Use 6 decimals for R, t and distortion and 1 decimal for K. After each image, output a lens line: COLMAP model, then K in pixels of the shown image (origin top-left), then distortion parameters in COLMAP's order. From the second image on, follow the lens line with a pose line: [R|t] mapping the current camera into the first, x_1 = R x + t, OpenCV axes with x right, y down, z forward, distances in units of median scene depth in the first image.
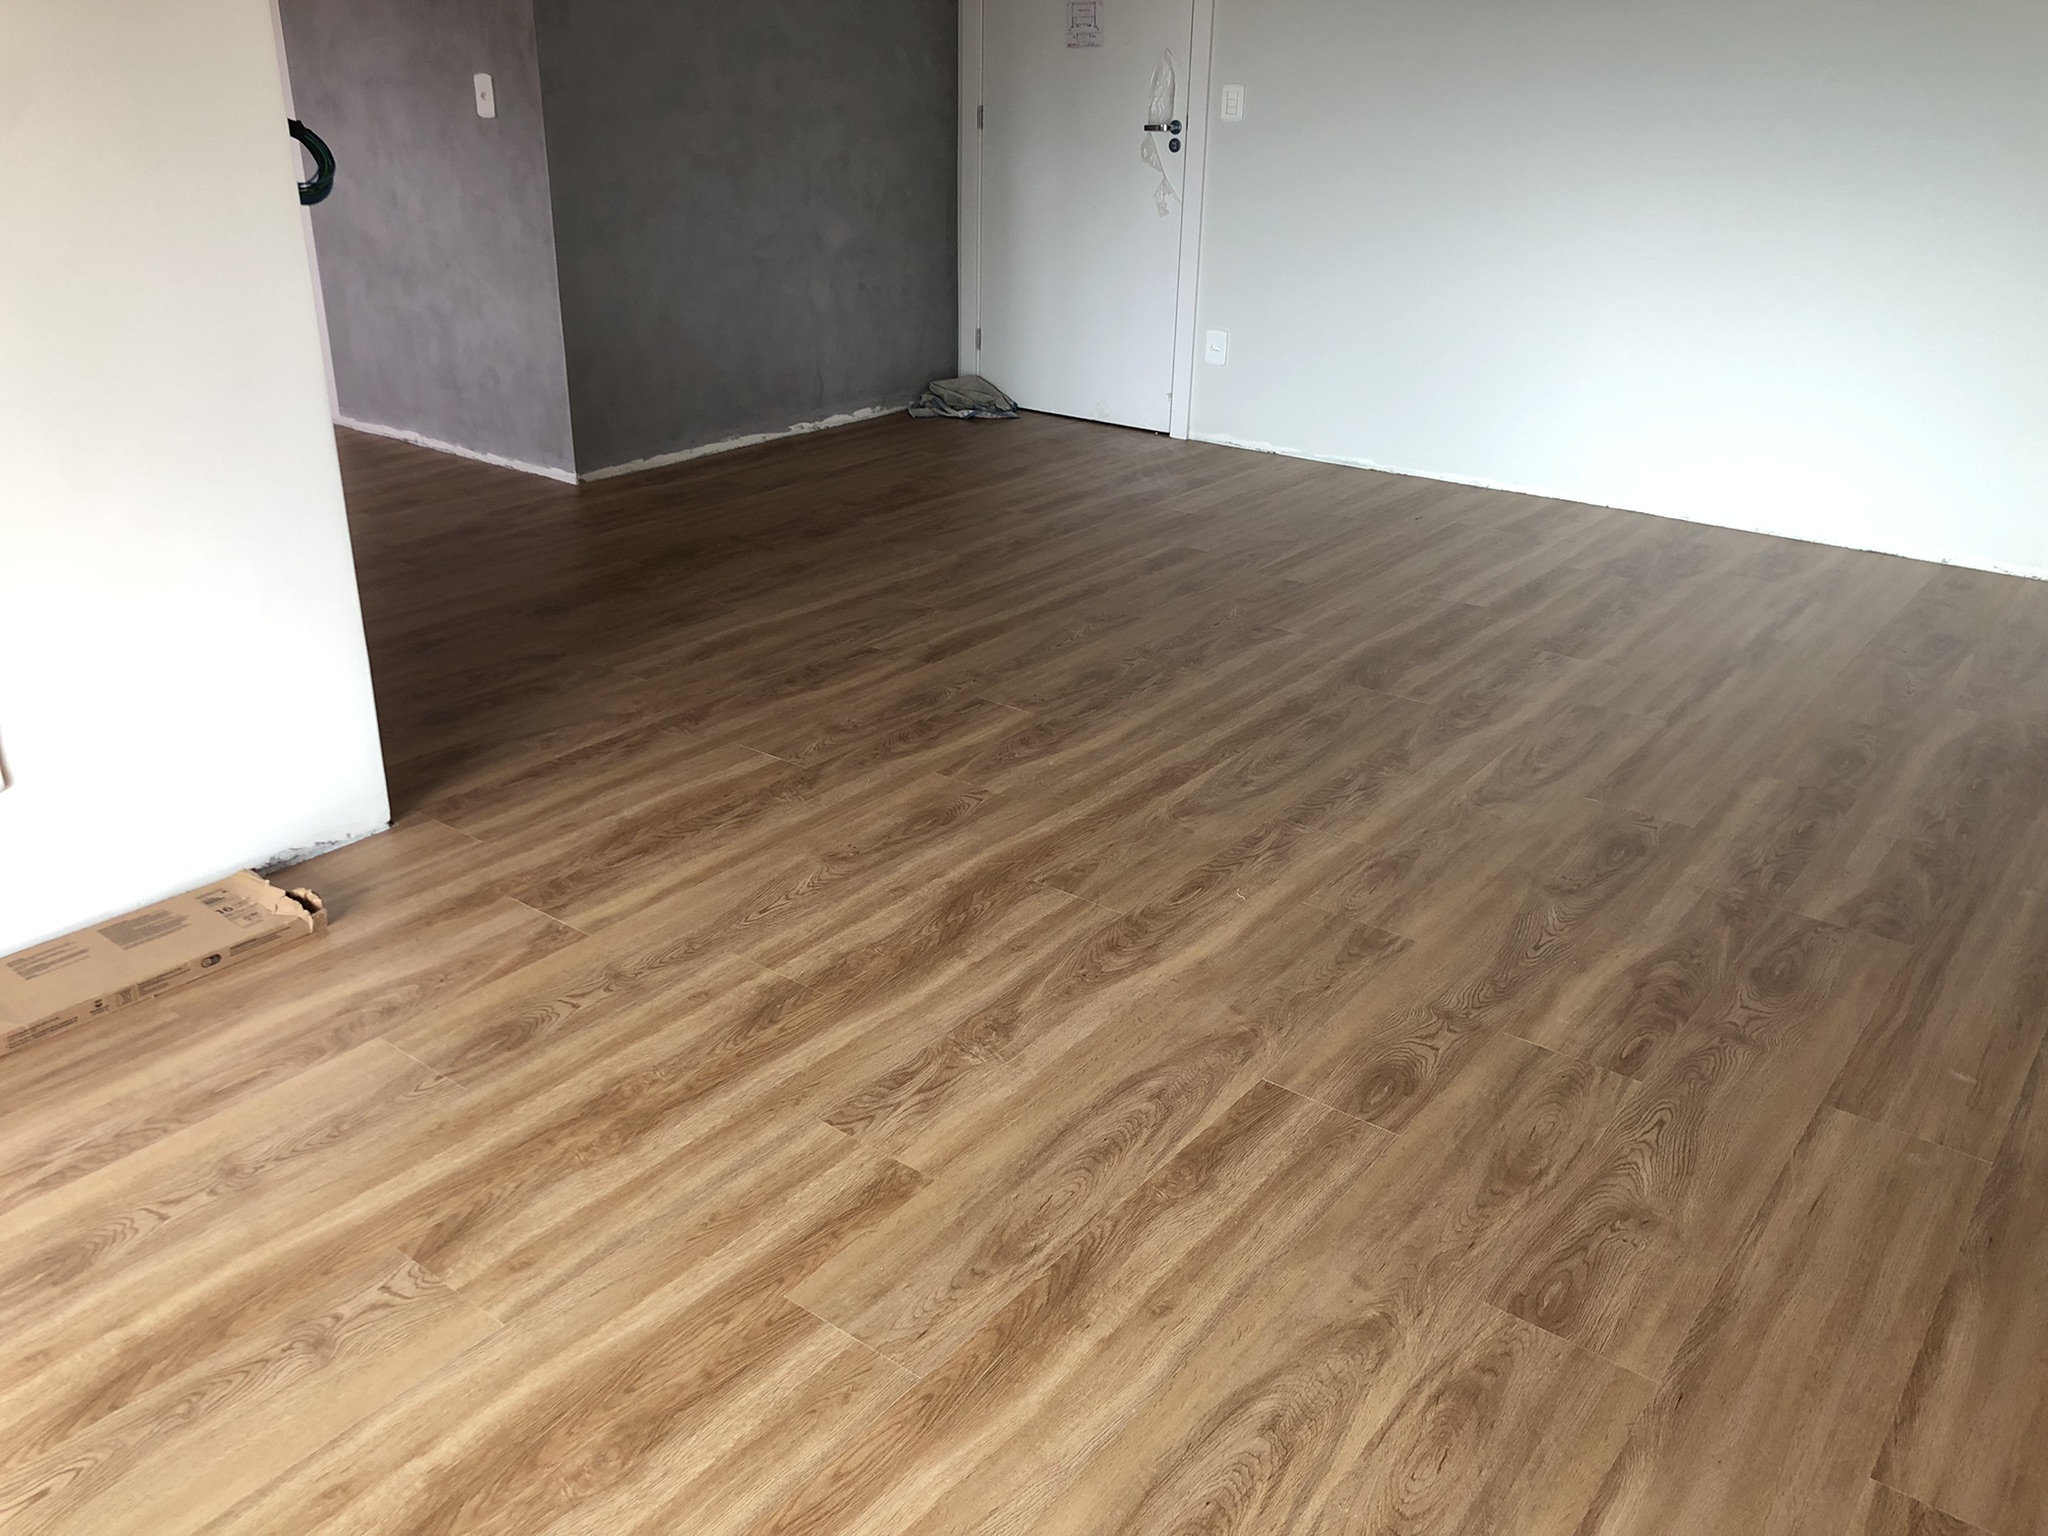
lens RADIAL K [[1651.2, 0, 1024.0], [0, 1651.2, 768.0], [0, 0, 1]] dist [0.101349, -0.327407]
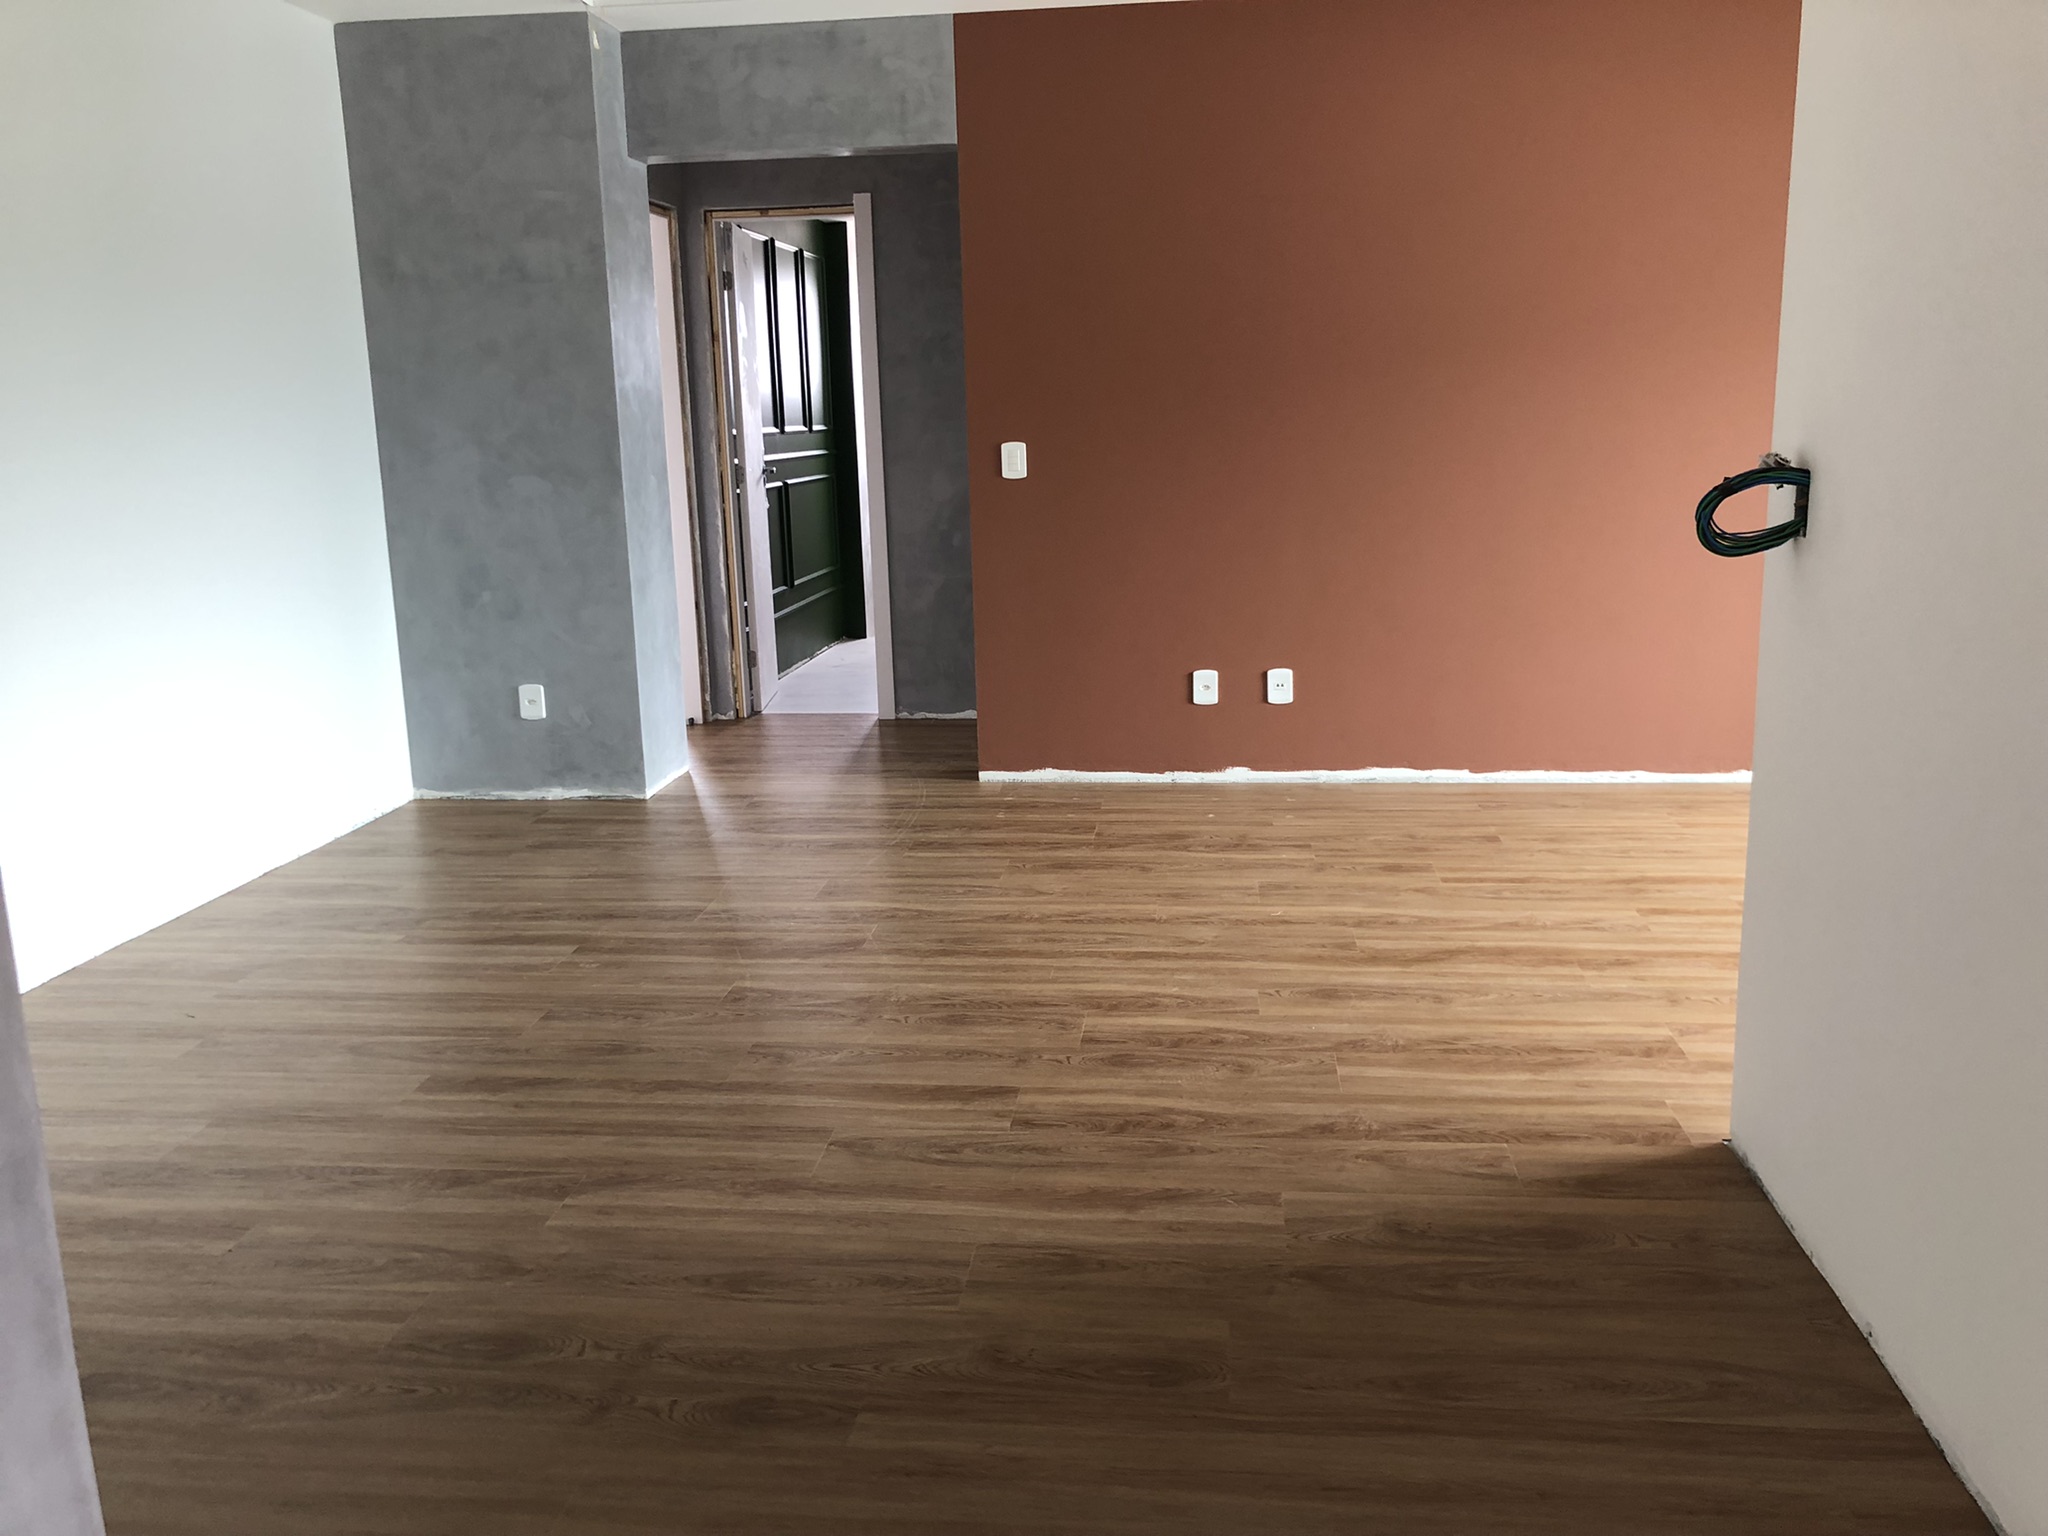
lens RADIAL K [[1651.2, 0, 1024.0], [0, 1651.2, 768.0], [0, 0, 1]] dist [0.101349, -0.327407]
pose [[-0.512428, -0.185105, 0.838542, -0.913187], [0.359421, 0.840611, 0.405202, -0.671500], [-0.779893, 0.509027, -0.364222, 1.510499]]
